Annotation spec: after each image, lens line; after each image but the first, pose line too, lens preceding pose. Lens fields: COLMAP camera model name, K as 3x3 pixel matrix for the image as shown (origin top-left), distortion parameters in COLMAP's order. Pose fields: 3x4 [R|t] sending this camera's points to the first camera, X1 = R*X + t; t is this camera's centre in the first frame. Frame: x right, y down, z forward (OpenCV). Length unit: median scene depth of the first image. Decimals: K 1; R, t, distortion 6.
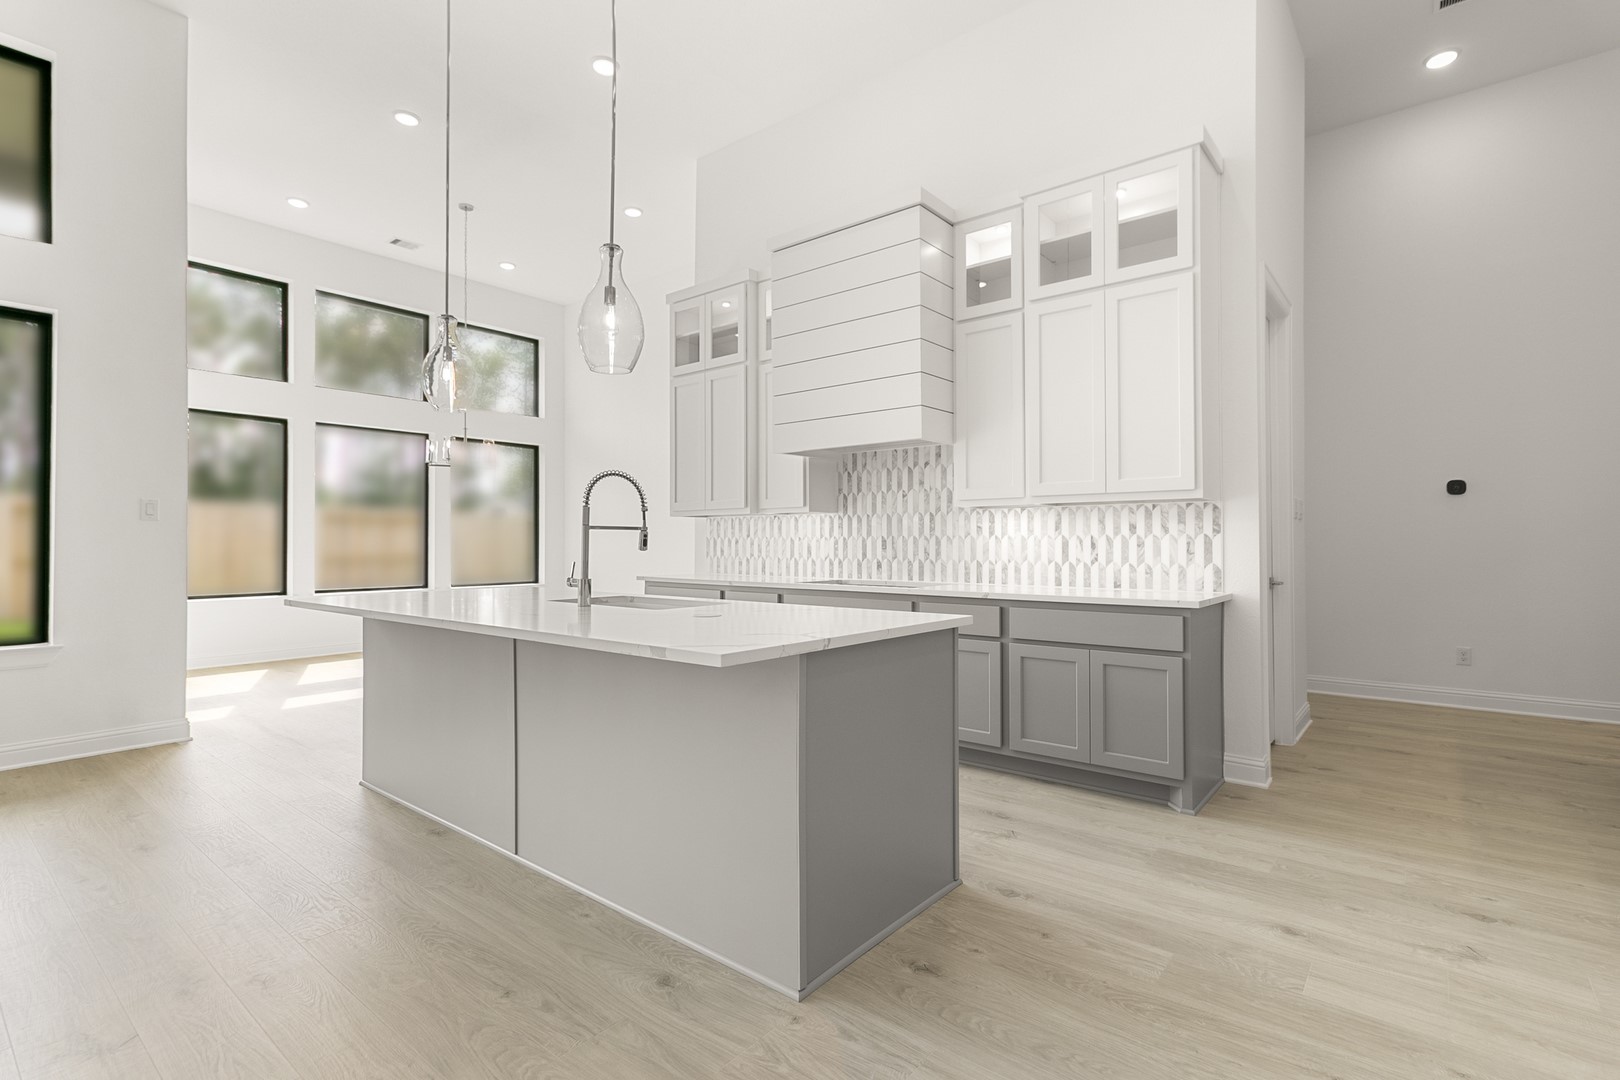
lens RADIAL K [[773.2, 0, 814.8], [0, 773.2, 532.7], [0, 0, 1]] dist [0.009738, -0.001663]
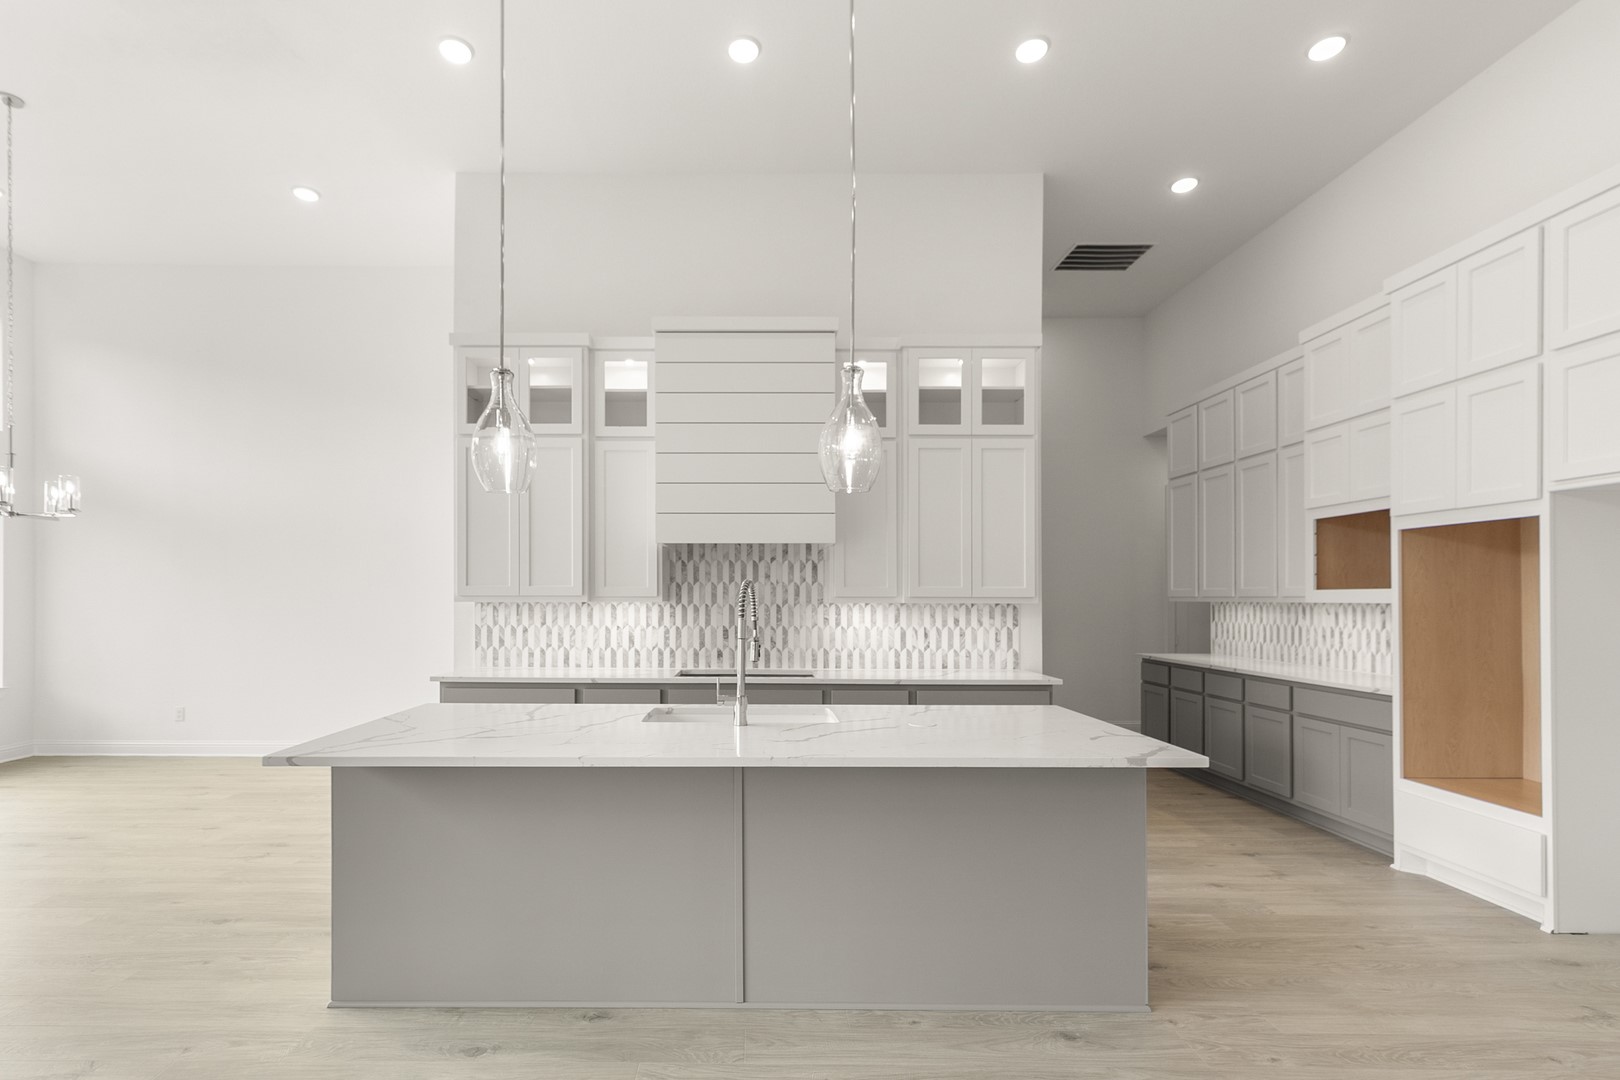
lens RADIAL K [[773.2, 0, 780.4], [0, 773.2, 602.4], [0, 0, 1]] dist [0.009738, -0.001663]
pose [[0.777353, 0.010614, 0.628975, -0.590136], [-0.012462, 0.999921, -0.001471, -0.030795], [-0.628941, -0.006694, 0.777424, 0.173193]]
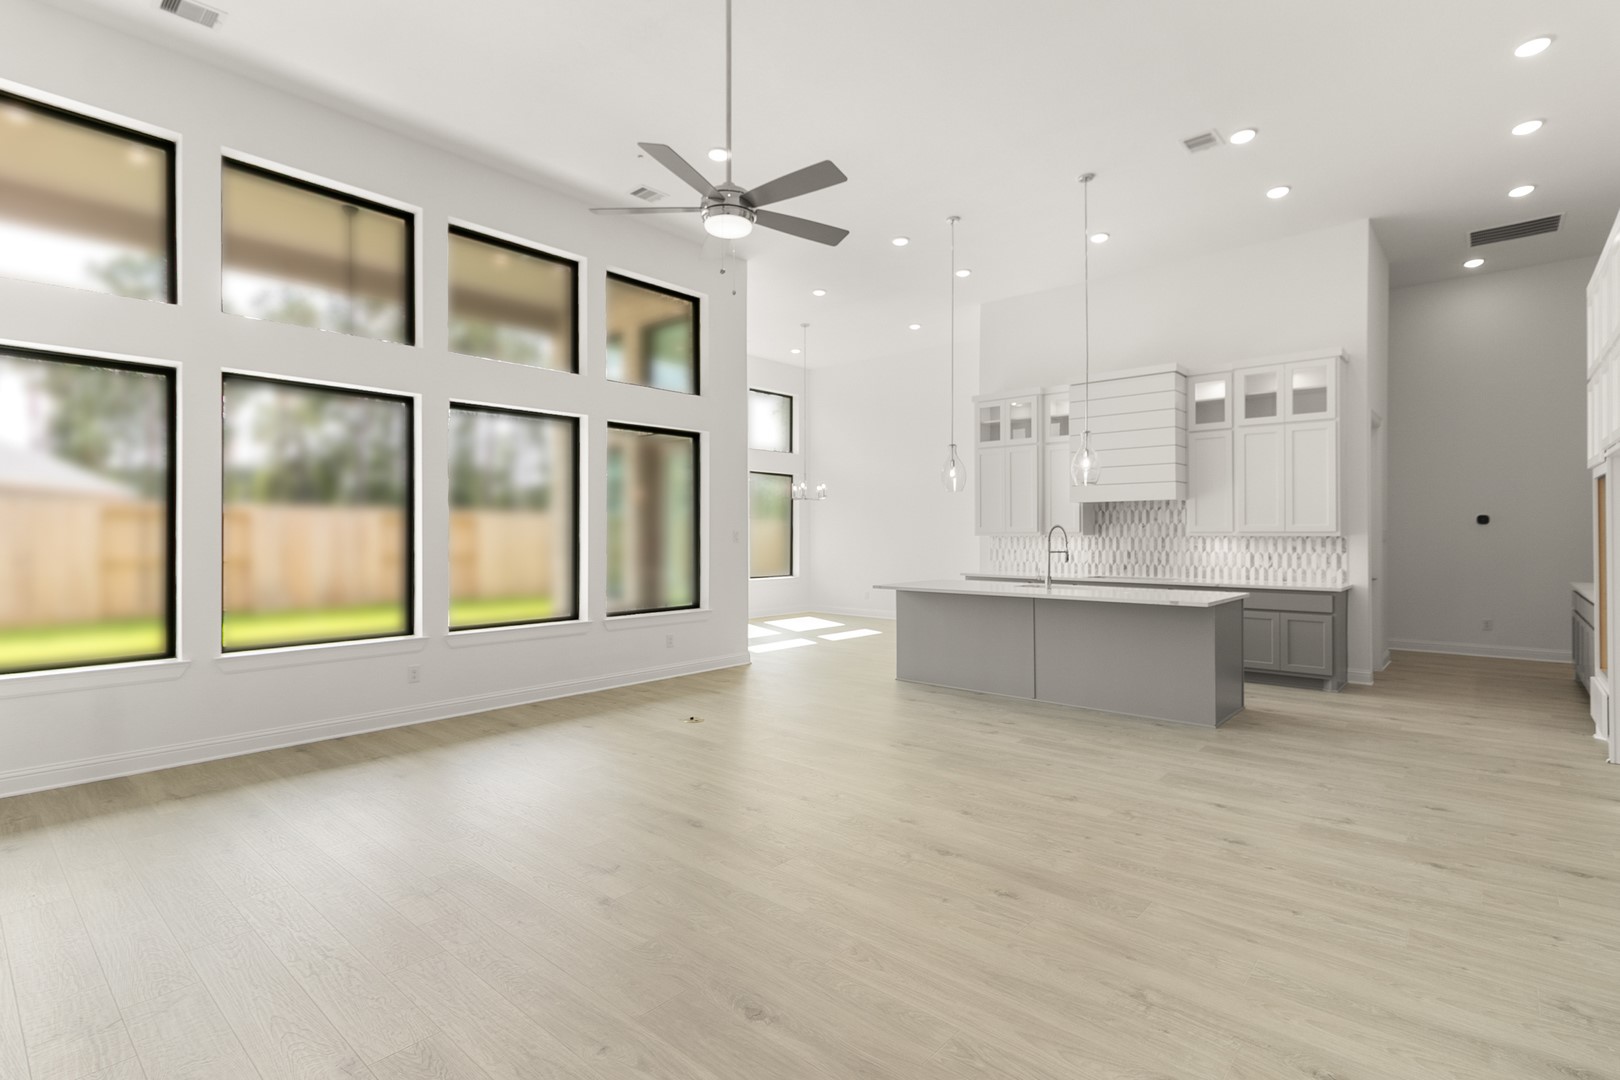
lens RADIAL K [[773.2, 0, 821.9], [0, 773.2, 531.9], [0, 0, 1]] dist [0.009738, -0.001663]
pose [[0.999226, 0.001722, -0.039302, -0.596750], [-0.001393, 0.999964, 0.008400, -0.056440], [0.039315, -0.008339, 0.999192, -0.825946]]
